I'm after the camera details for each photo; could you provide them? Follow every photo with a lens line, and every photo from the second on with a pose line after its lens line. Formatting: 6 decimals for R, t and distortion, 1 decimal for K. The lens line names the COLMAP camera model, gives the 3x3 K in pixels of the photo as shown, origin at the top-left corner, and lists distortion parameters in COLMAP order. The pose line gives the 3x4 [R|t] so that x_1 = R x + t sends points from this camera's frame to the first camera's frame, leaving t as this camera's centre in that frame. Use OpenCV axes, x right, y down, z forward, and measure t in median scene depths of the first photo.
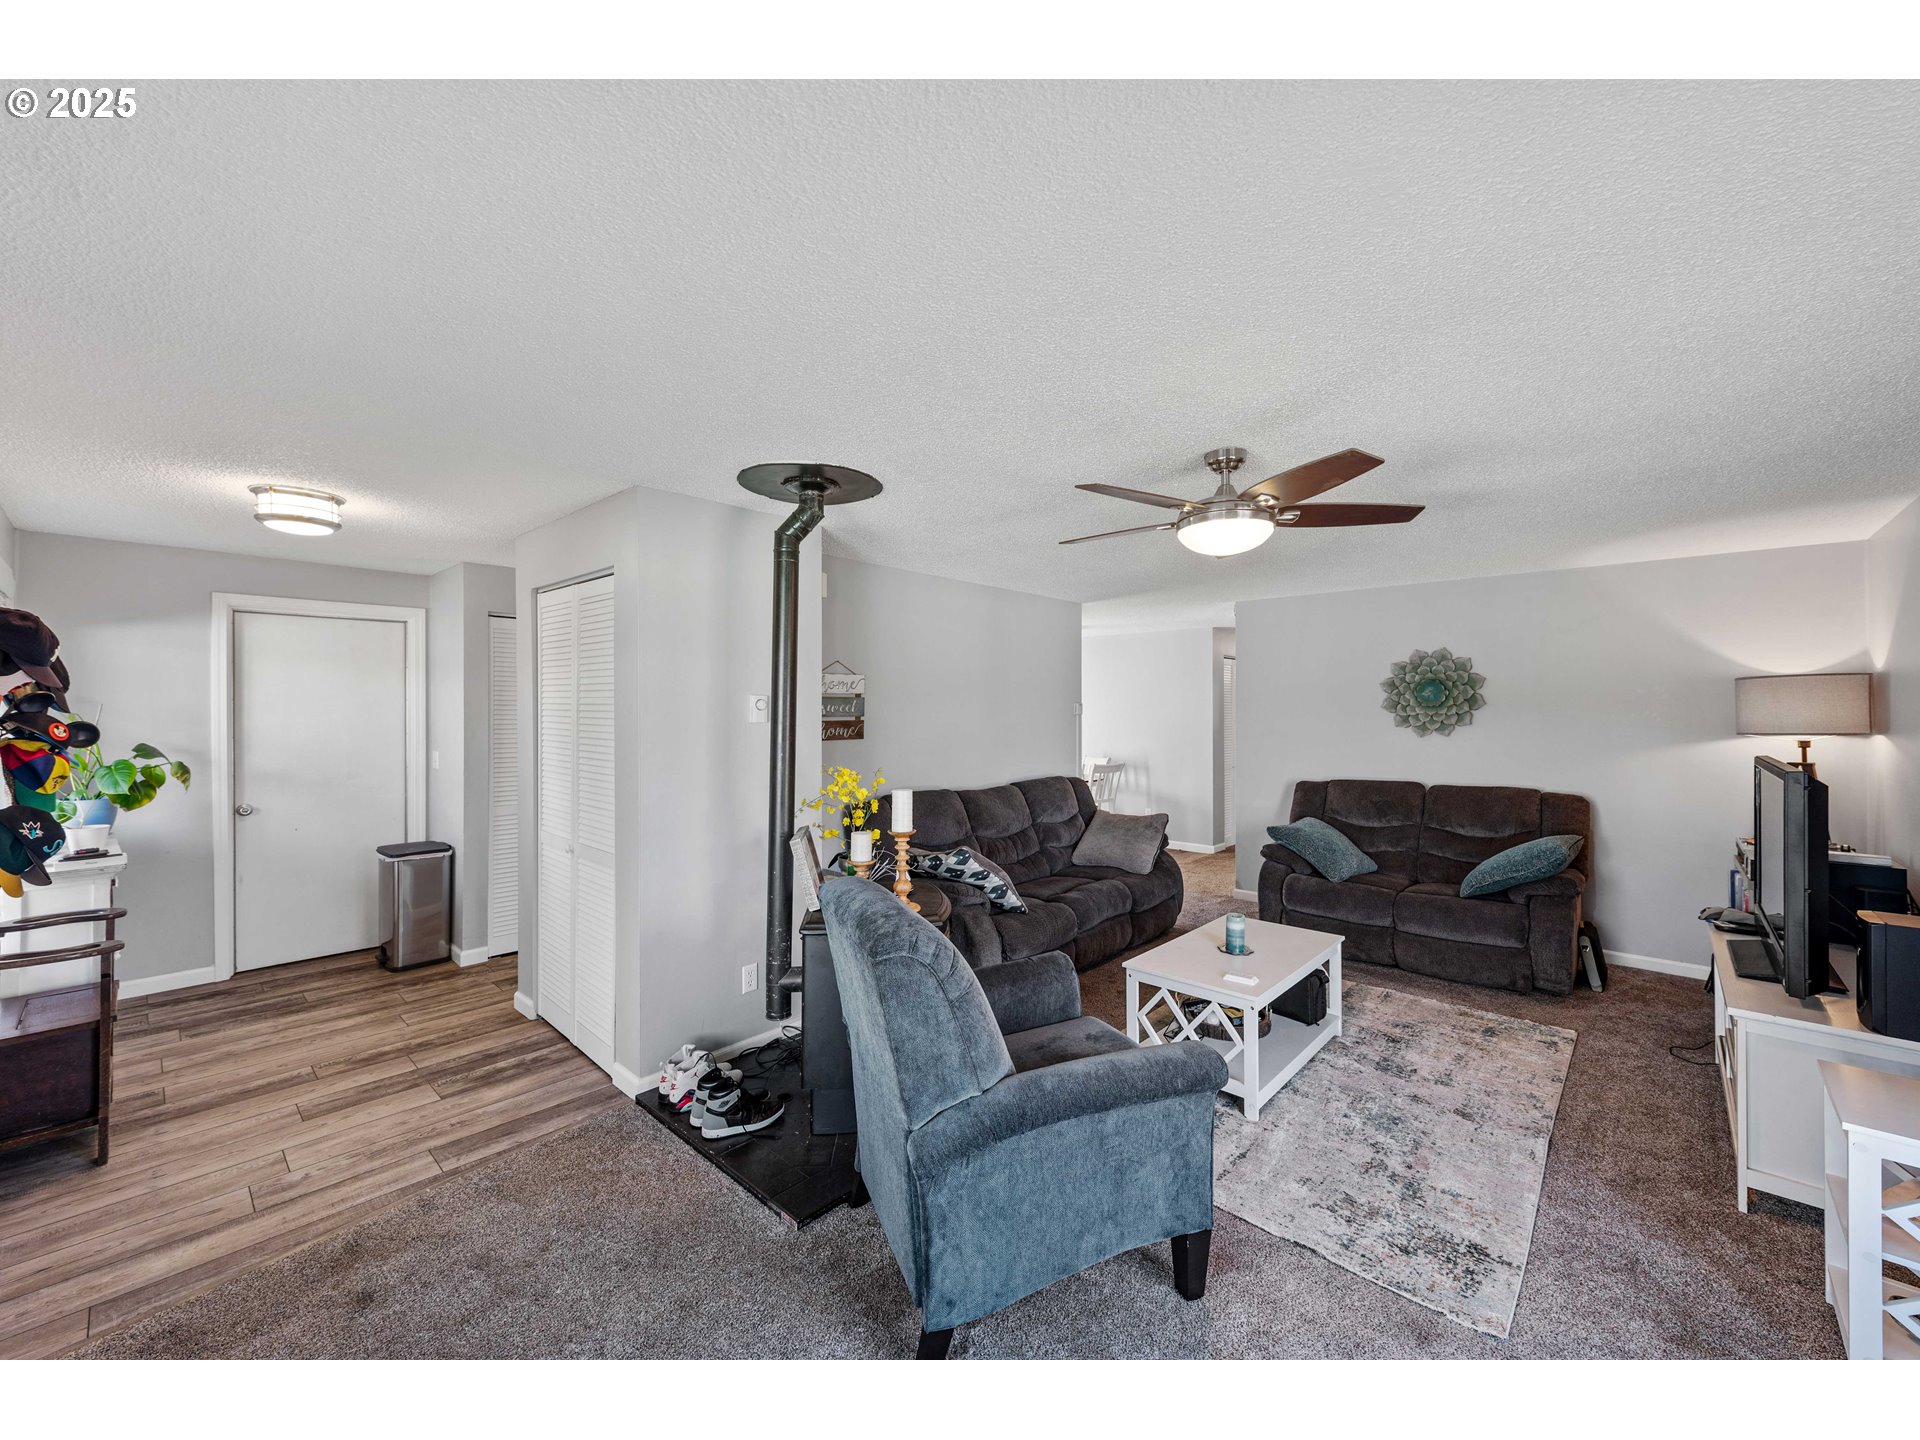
lens RADIAL K [[769.2, 0, 950.3], [0, 769.2, 713.0], [0, 0, 1]] dist [0.001049, 0.000156]
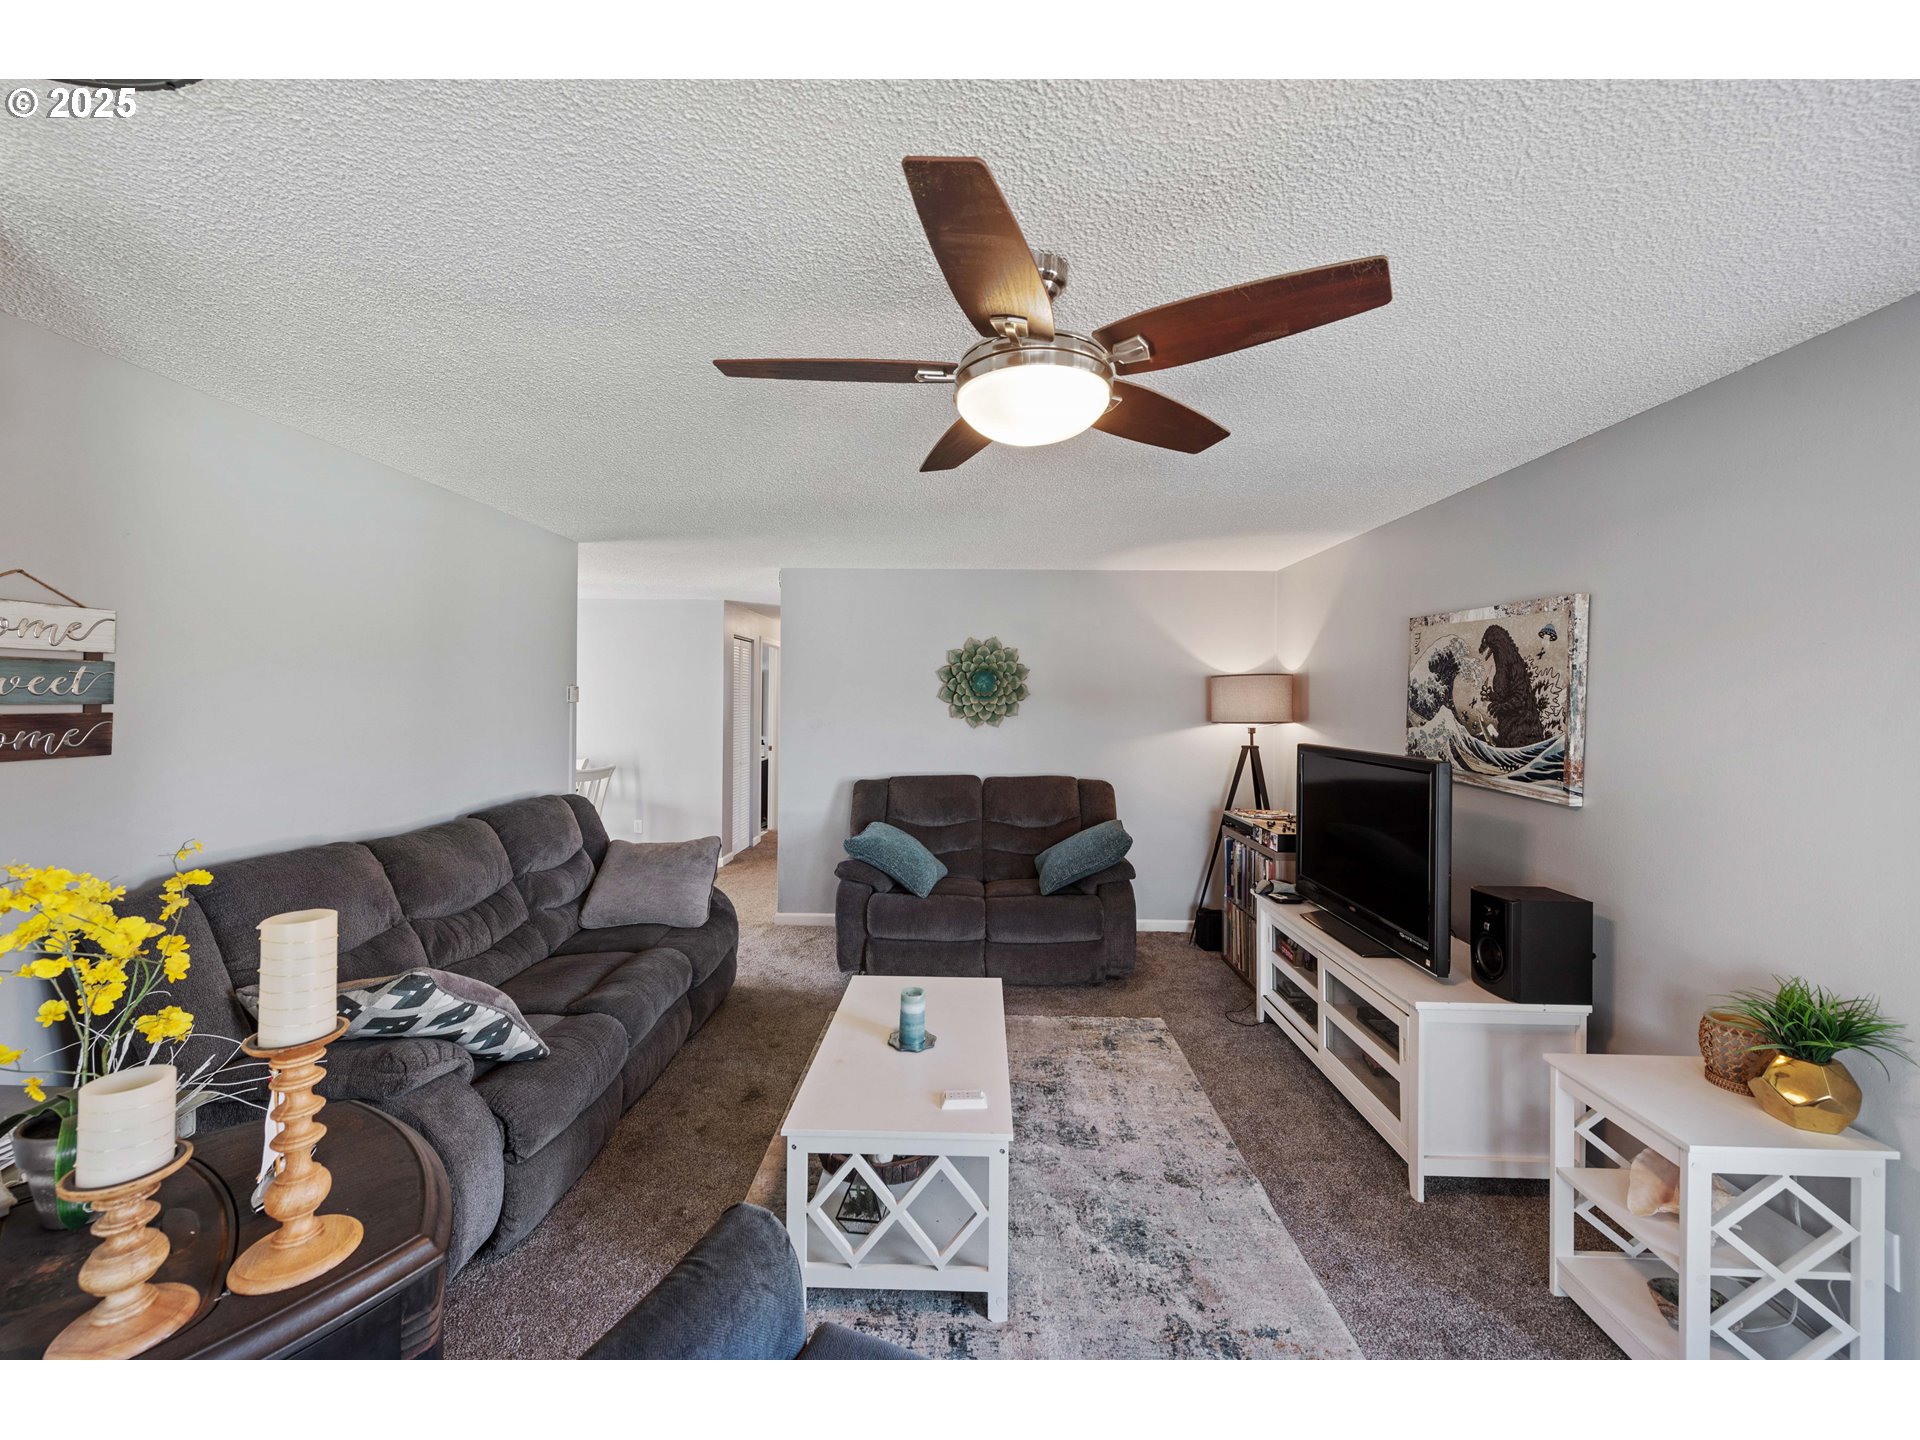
lens RADIAL K [[758.8, 0, 962.7], [0, 758.8, 703.5], [0, 0, 1]] dist [0.017835, -0.006859]
pose [[0.739613, 0.005434, 0.673011, -0.045671], [-0.007839, 0.999969, 0.000542, -0.000153], [-0.672987, -0.005676, 0.739632, 0.329807]]
